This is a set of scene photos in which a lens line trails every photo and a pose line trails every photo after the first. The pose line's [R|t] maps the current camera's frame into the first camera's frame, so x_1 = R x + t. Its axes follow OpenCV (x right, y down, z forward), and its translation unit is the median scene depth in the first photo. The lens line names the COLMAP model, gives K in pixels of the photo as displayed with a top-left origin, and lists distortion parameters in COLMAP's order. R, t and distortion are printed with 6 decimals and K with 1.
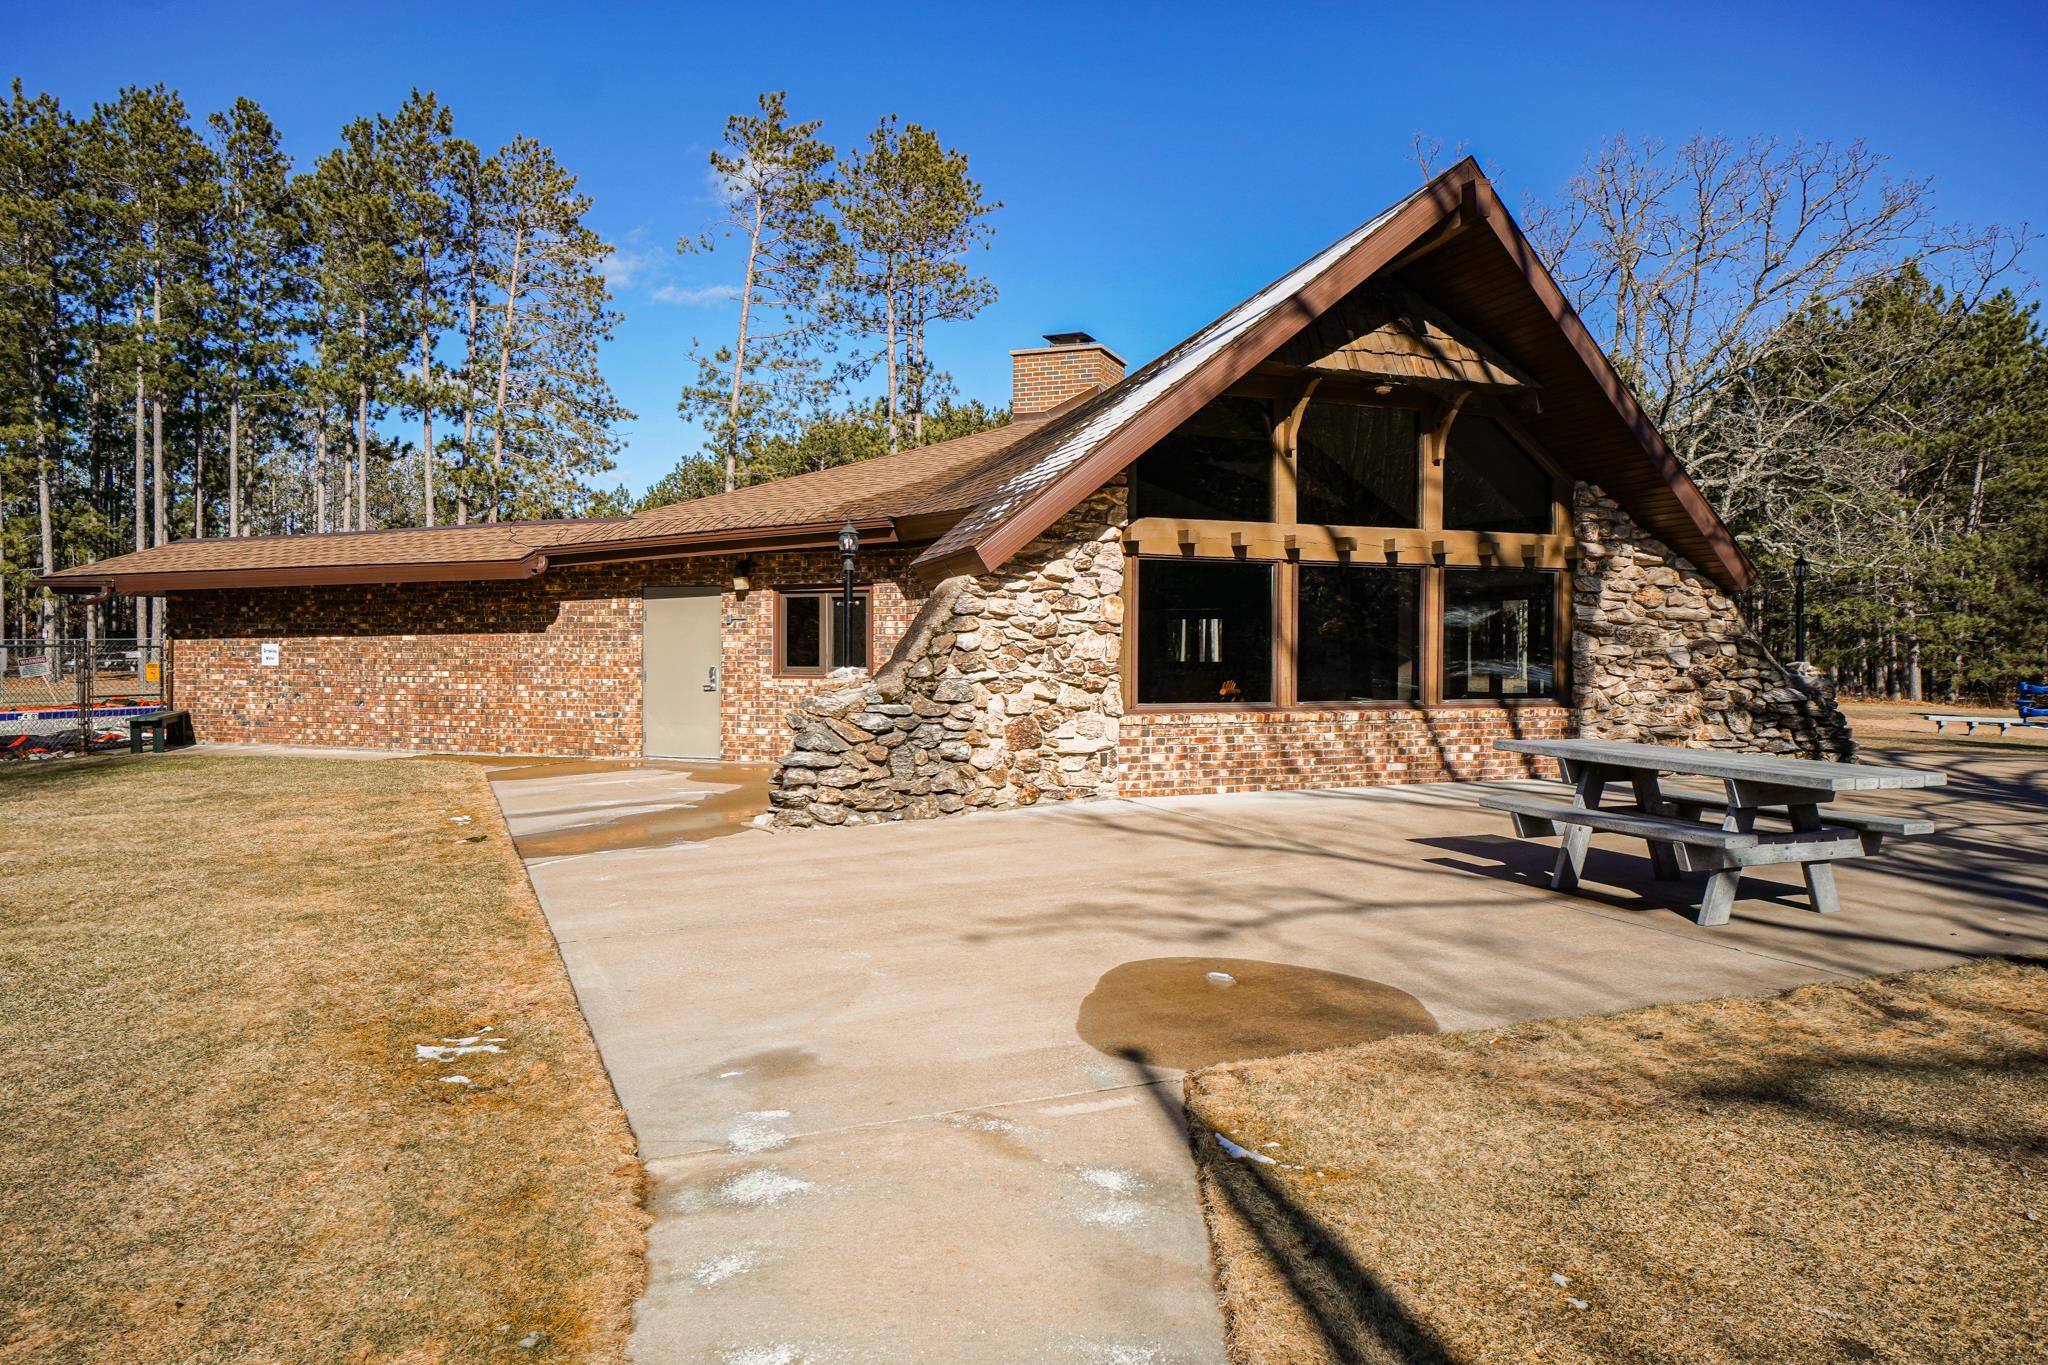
lens RADIAL K [[1384.2, 0, 1022.7], [0, 1384.2, 680.6], [0, 0, 1]] dist [0.002434, -0.000069]
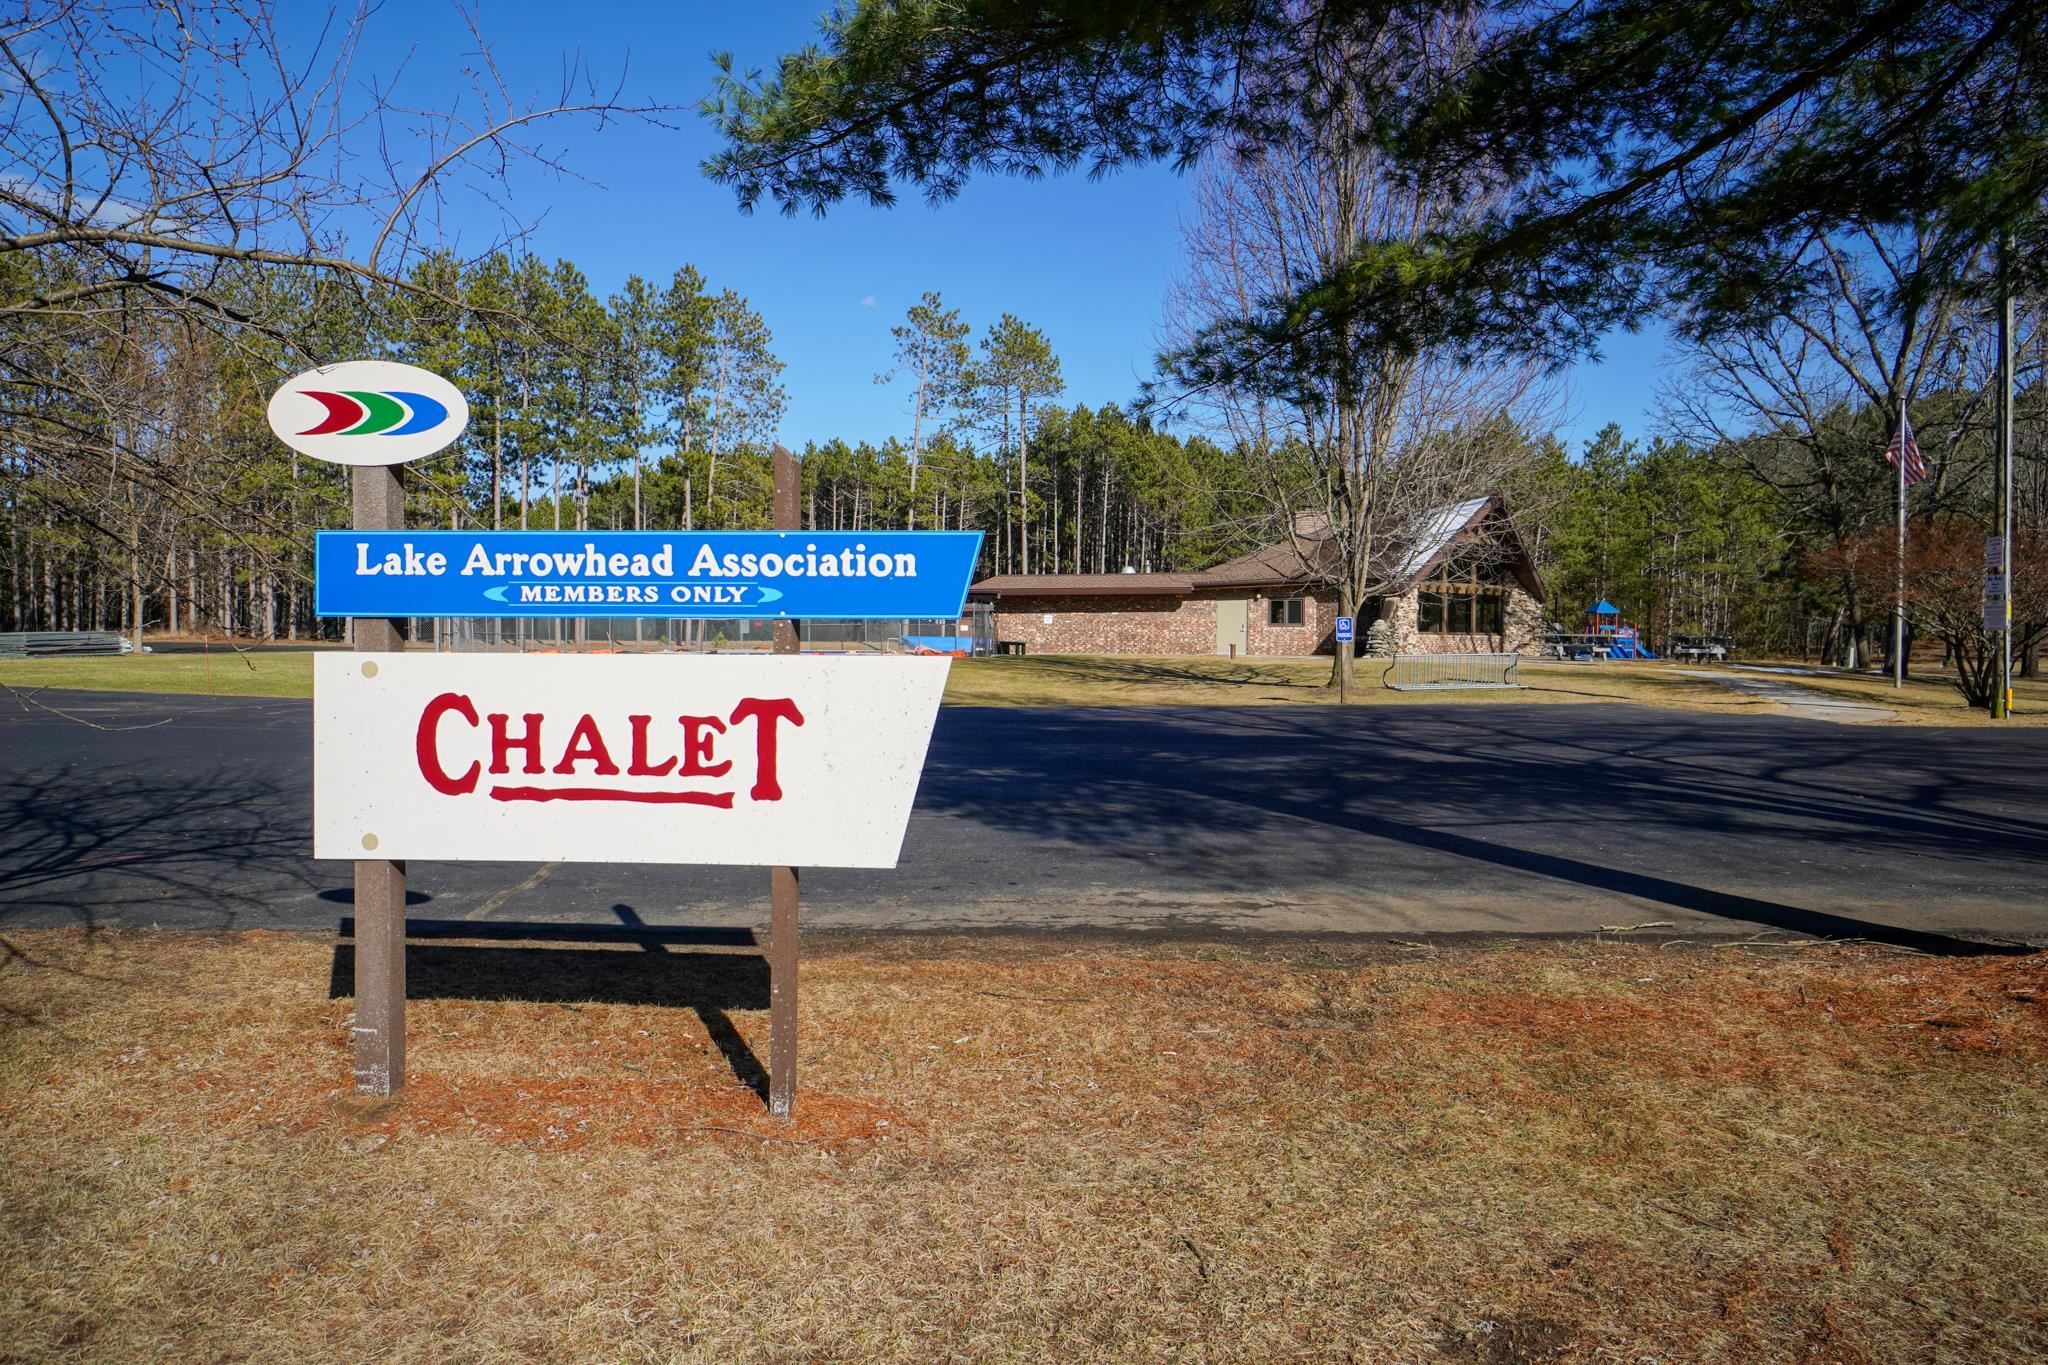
lens RADIAL K [[1384.2, 0, 1025.5], [0, 1384.2, 681.7], [0, 0, 1]] dist [0.002434, -0.000069]
pose [[0.965347, -0.005131, 0.260919, -1.541662], [0.002539, 0.999944, 0.010271, 0.088654], [-0.260957, -0.009253, 0.965306, -1.866654]]
